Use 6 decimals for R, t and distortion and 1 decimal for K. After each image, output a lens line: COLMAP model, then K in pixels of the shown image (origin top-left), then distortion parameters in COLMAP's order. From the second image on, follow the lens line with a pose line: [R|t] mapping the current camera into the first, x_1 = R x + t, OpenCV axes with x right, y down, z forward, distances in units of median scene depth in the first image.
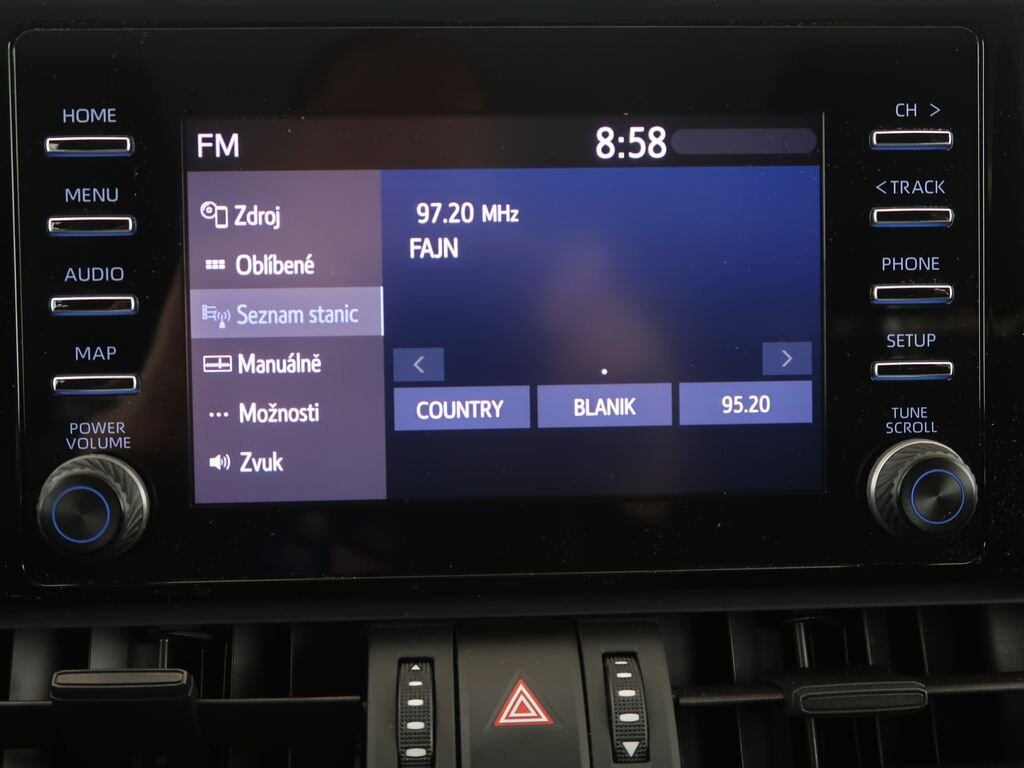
lens RADIAL K [[1371.5, 0, 512.0], [0, 1371.5, 384.0], [0, 0, 1]] dist [-0.006984, 0.031145]
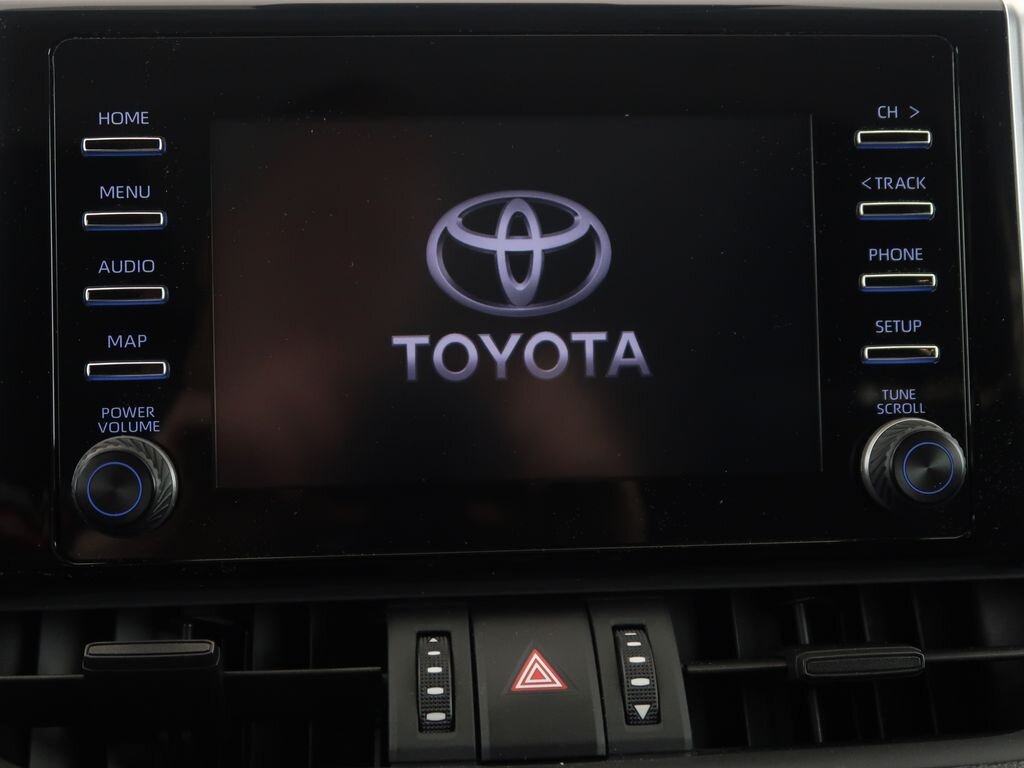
lens RADIAL K [[1371.5, 0, 512.0], [0, 1371.5, 384.0], [0, 0, 1]] dist [-0.006984, 0.031145]
pose [[0.999828, -0.008842, 0.016276, -0.025974], [0.009927, 0.997648, -0.067826, 0.084445], [-0.015638, 0.067976, 0.997564, -0.051178]]
